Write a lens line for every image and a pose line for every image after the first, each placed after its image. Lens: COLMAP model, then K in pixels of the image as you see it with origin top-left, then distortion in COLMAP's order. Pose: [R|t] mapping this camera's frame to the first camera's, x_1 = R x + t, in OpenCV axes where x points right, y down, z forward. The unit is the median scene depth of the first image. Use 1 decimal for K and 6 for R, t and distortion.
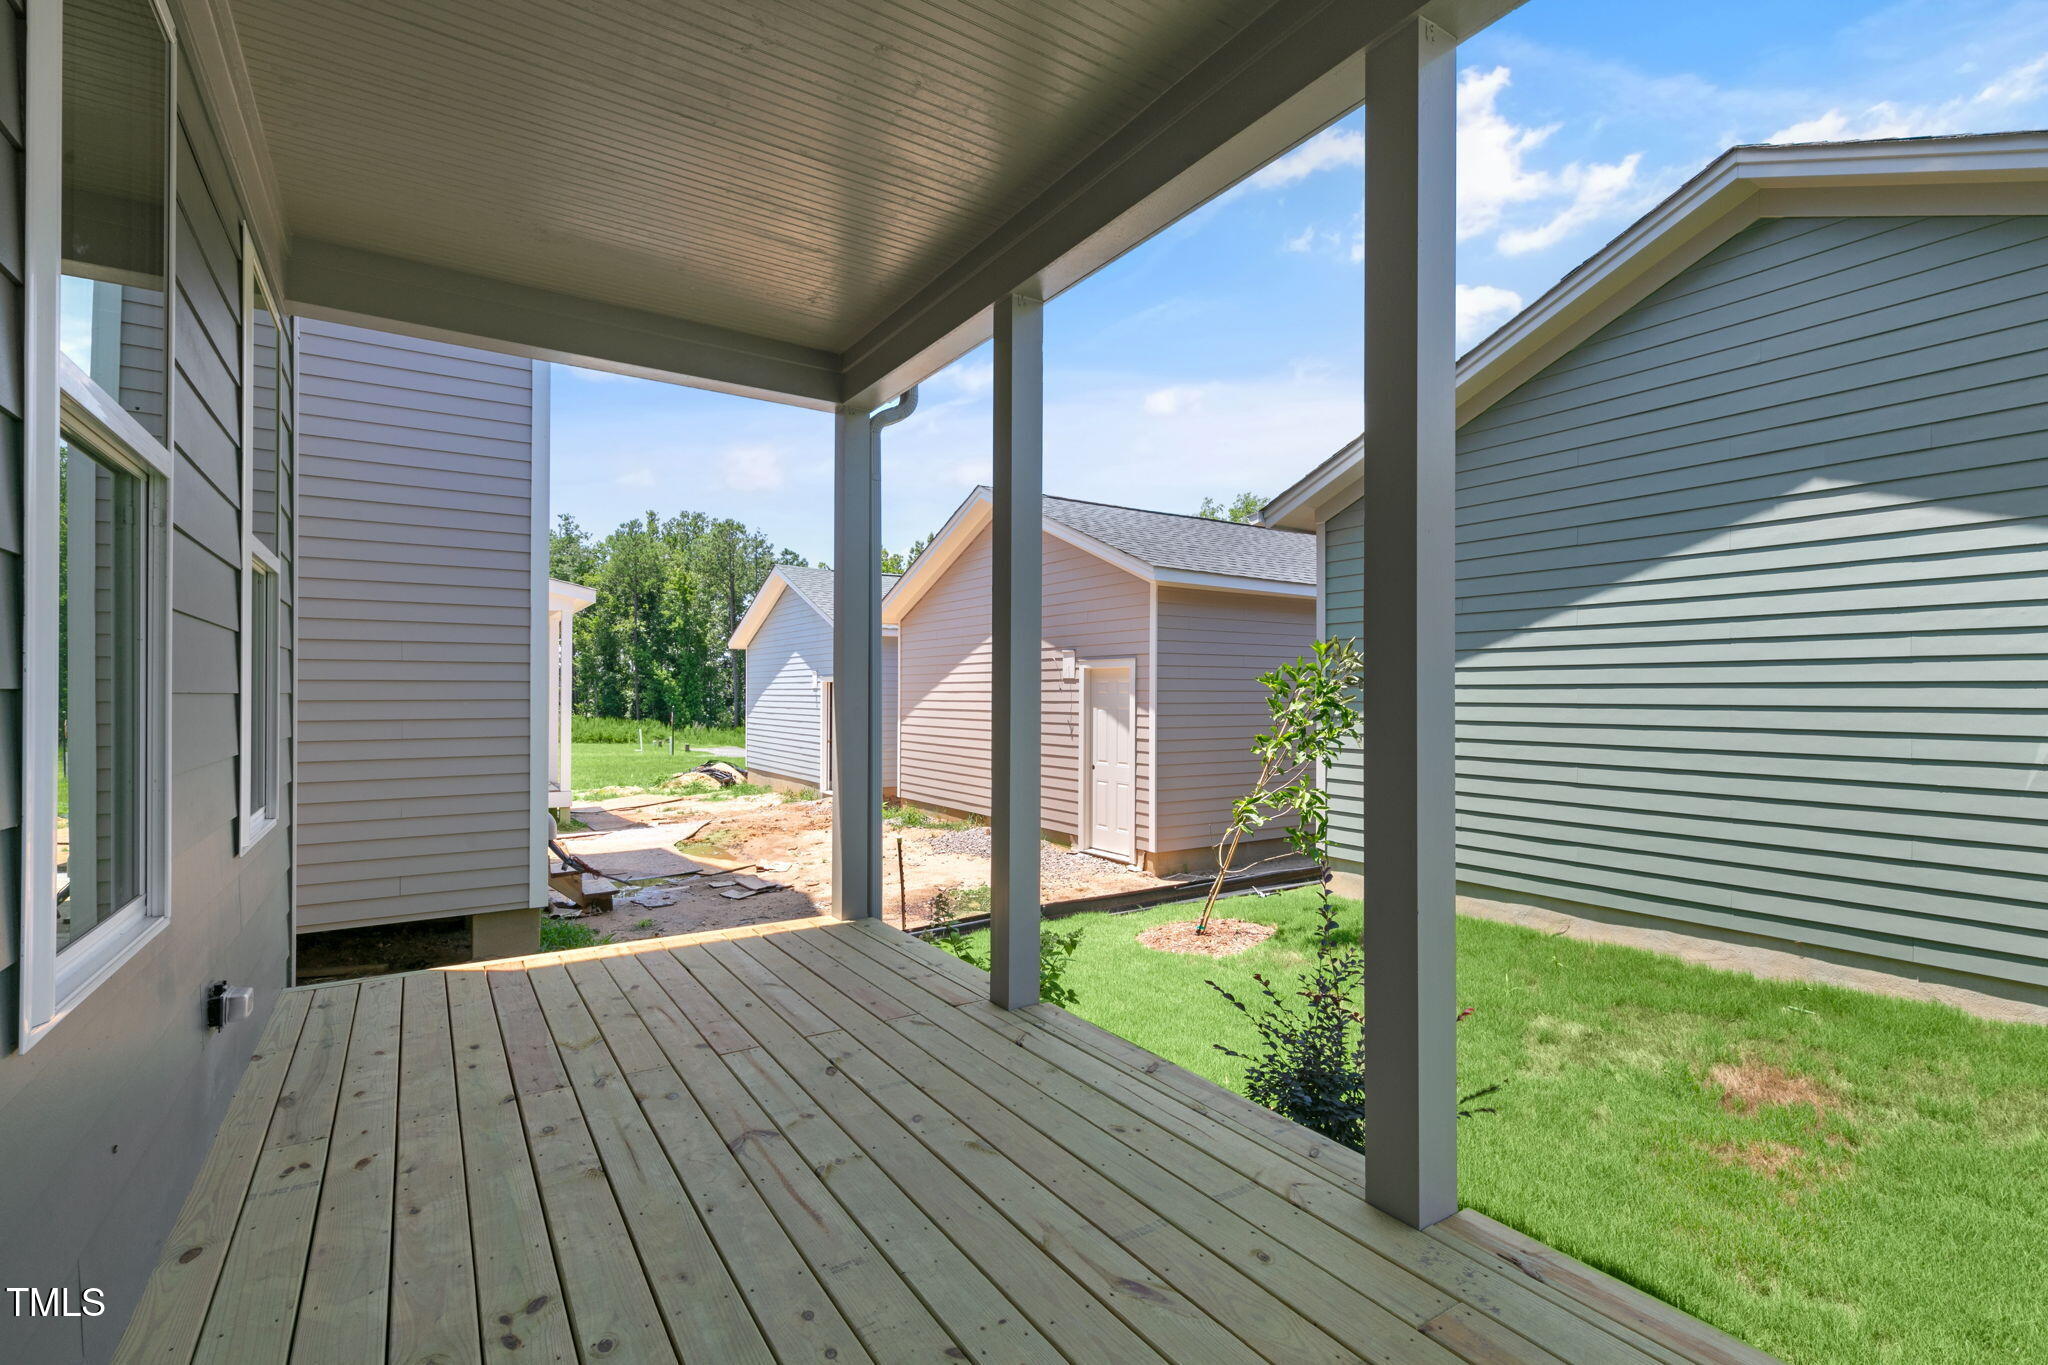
lens RADIAL K [[940.1, 0, 1032.6], [0, 940.1, 682.3], [0, 0, 1]] dist [0.012264, -0.003709]
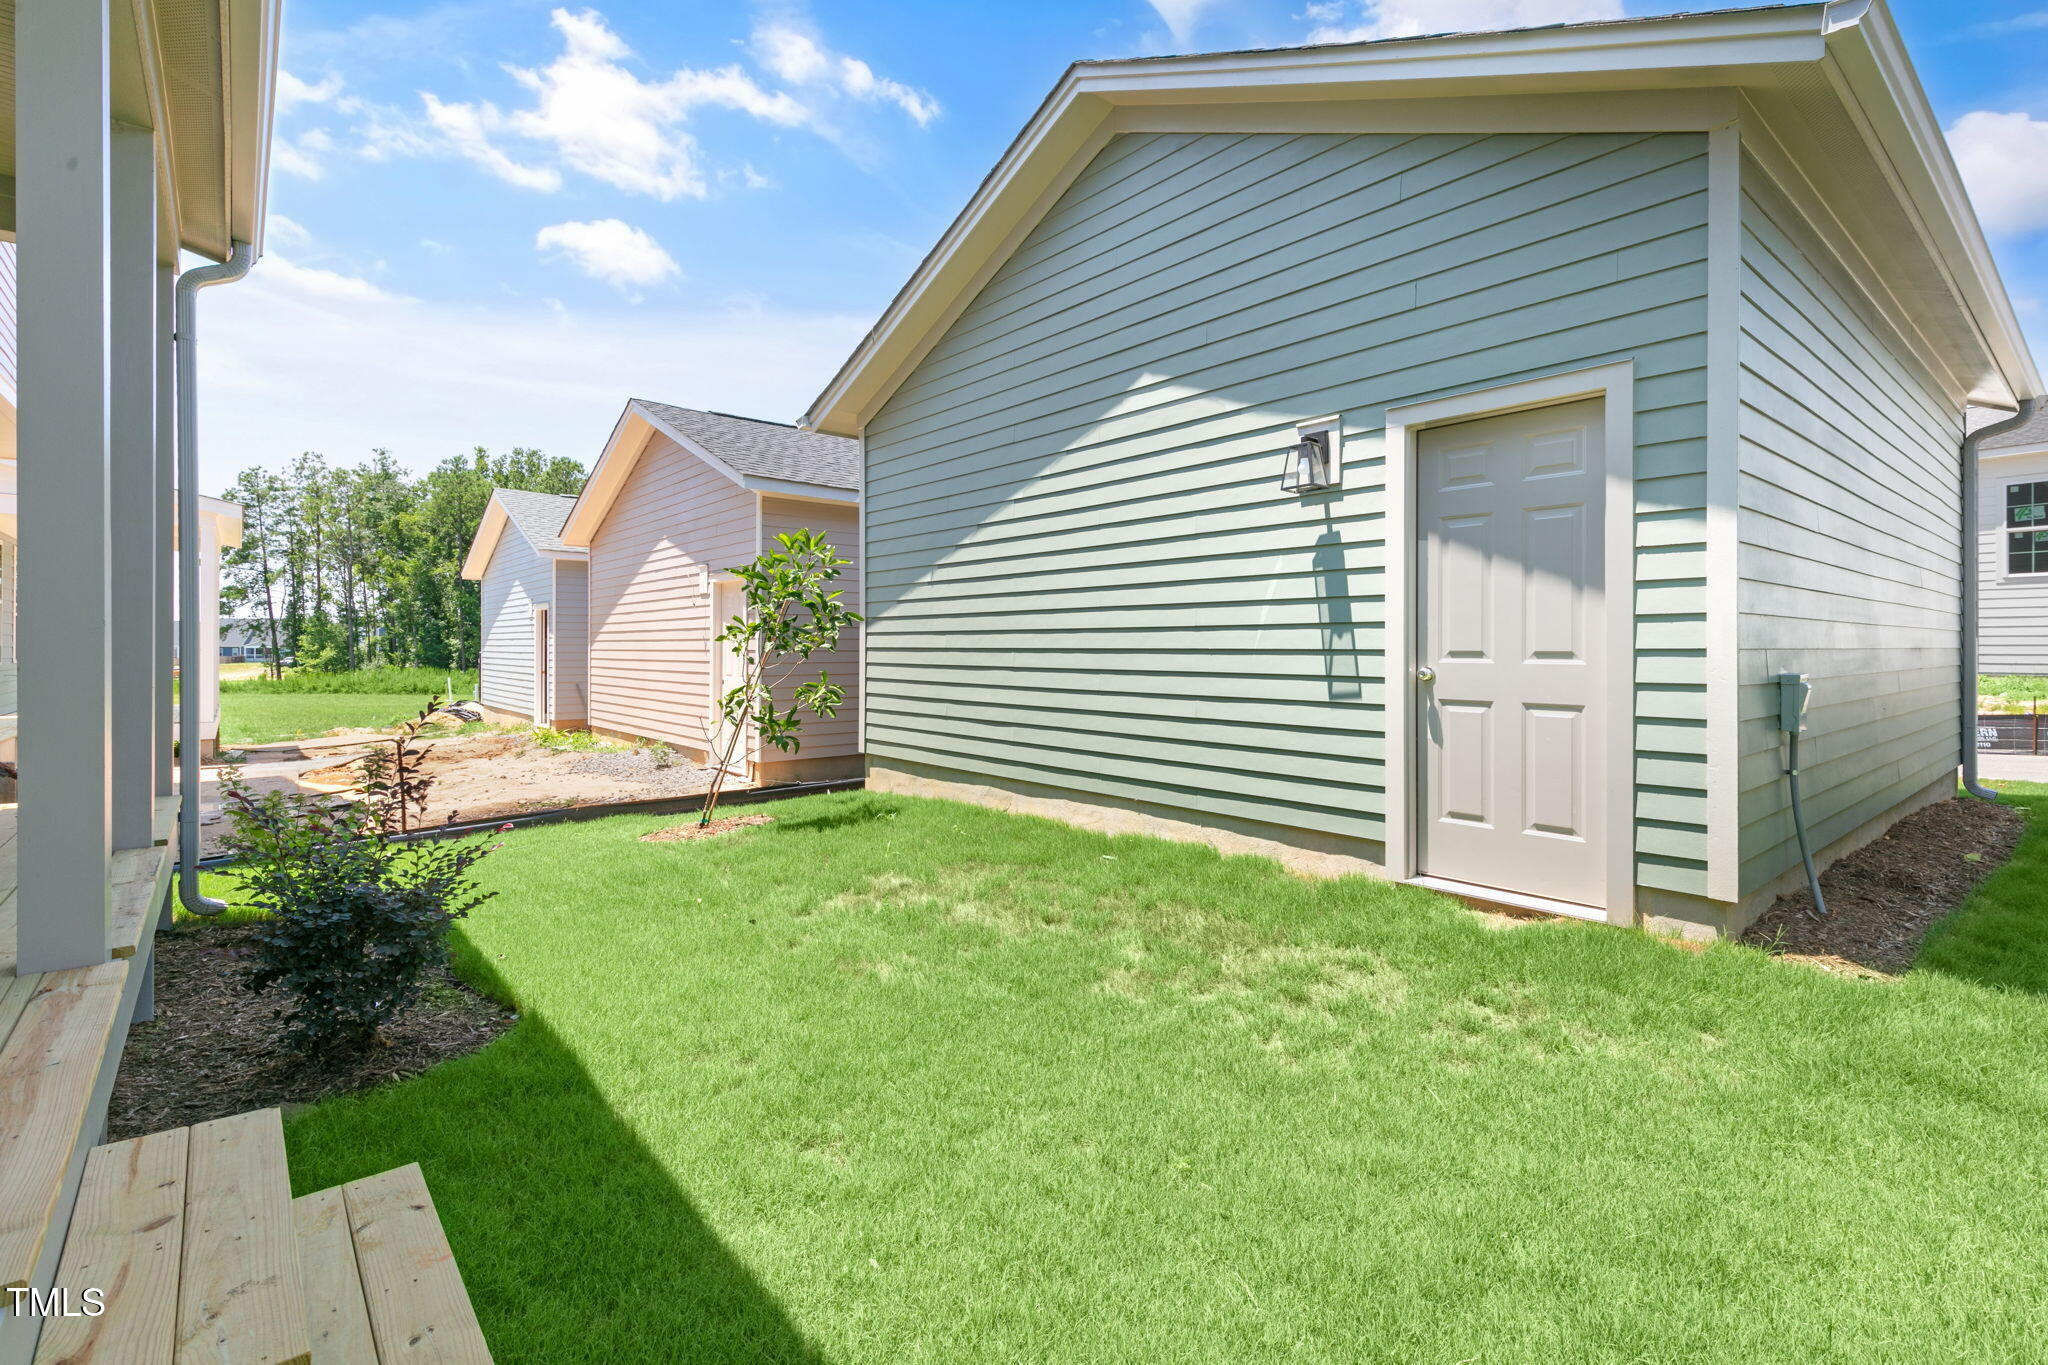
lens RADIAL K [[940.1, 0, 1044.8], [0, 940.1, 645.4], [0, 0, 1]] dist [0.012264, -0.003709]
pose [[0.991752, -0.000223, 0.128175, 0.146412], [-0.001112, 0.999946, 0.010340, 0.021969], [-0.128170, -0.010397, 0.991698, -0.016322]]
